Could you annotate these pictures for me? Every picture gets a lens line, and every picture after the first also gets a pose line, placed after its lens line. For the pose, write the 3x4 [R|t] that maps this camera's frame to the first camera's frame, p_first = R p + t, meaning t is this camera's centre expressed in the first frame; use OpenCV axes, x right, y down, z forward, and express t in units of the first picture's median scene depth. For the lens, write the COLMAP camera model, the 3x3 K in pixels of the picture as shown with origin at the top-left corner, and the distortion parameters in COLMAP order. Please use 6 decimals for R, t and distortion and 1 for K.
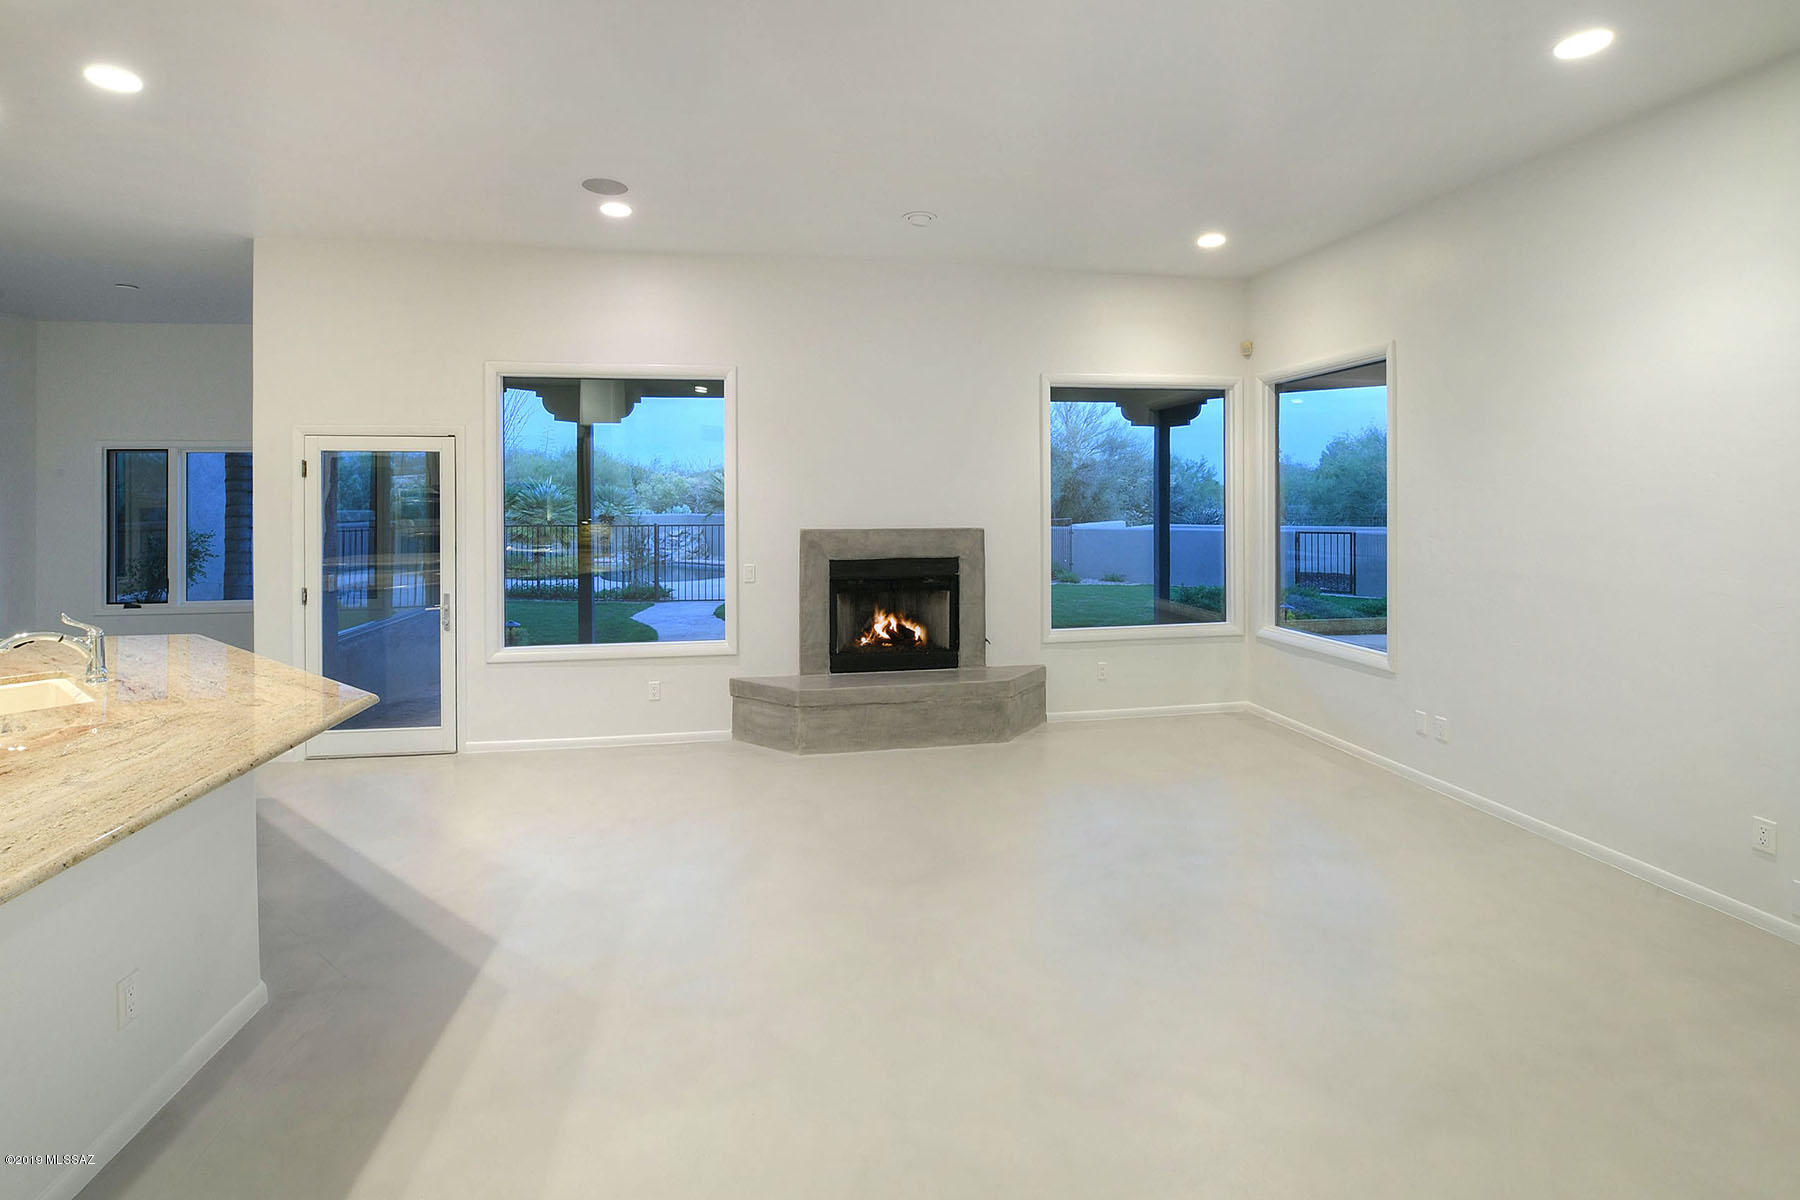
lens RADIAL K [[760.2, 0, 866.7], [0, 760.2, 517.4], [0, 0, 1]] dist [-0.000416, -0.004120]
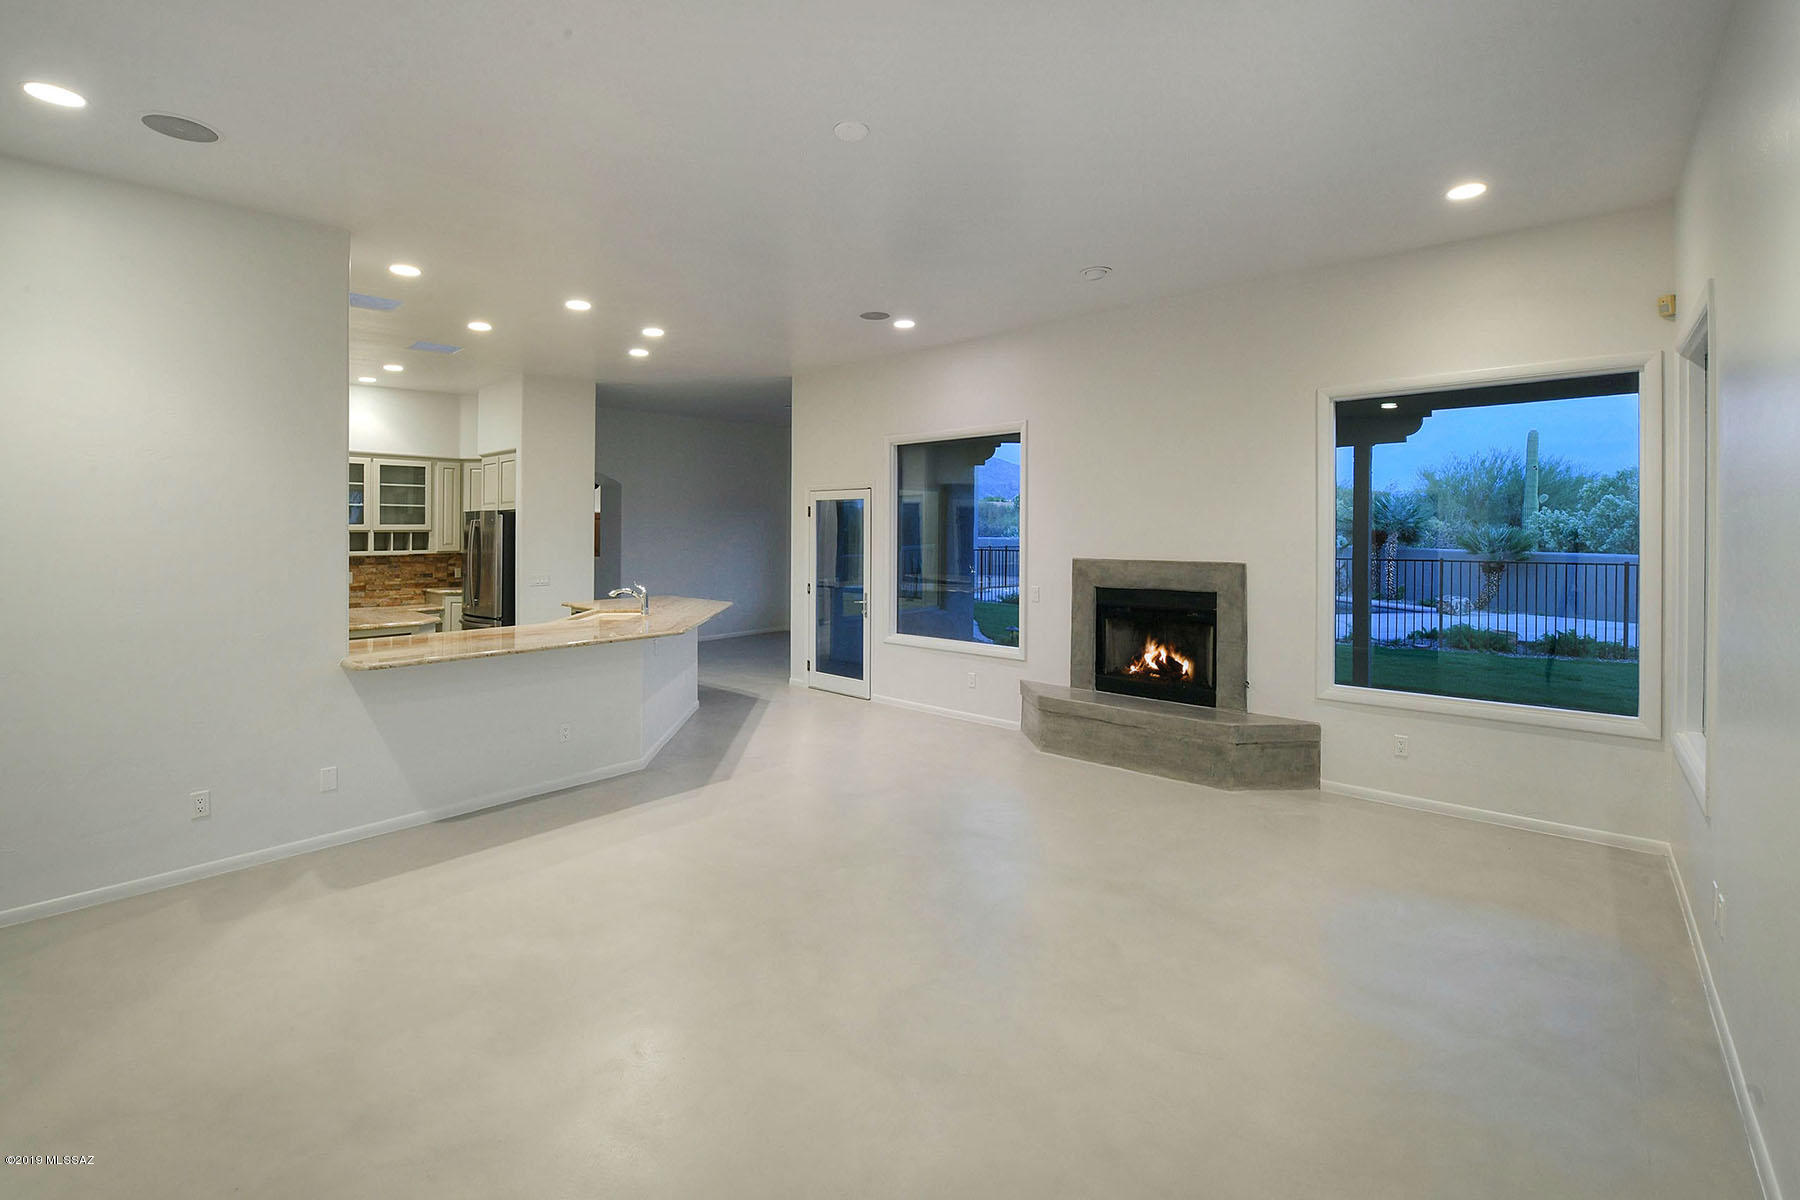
lens RADIAL K [[798.1, 0, 951.0], [0, 798.1, 540.7], [0, 0, 1]] dist [-0.003703, -0.000379]
pose [[0.657403, 0.014108, -0.753407, 0.681457], [-0.024556, 0.999695, -0.002707, -0.002469], [0.753139, 0.020280, 0.657548, 0.083419]]
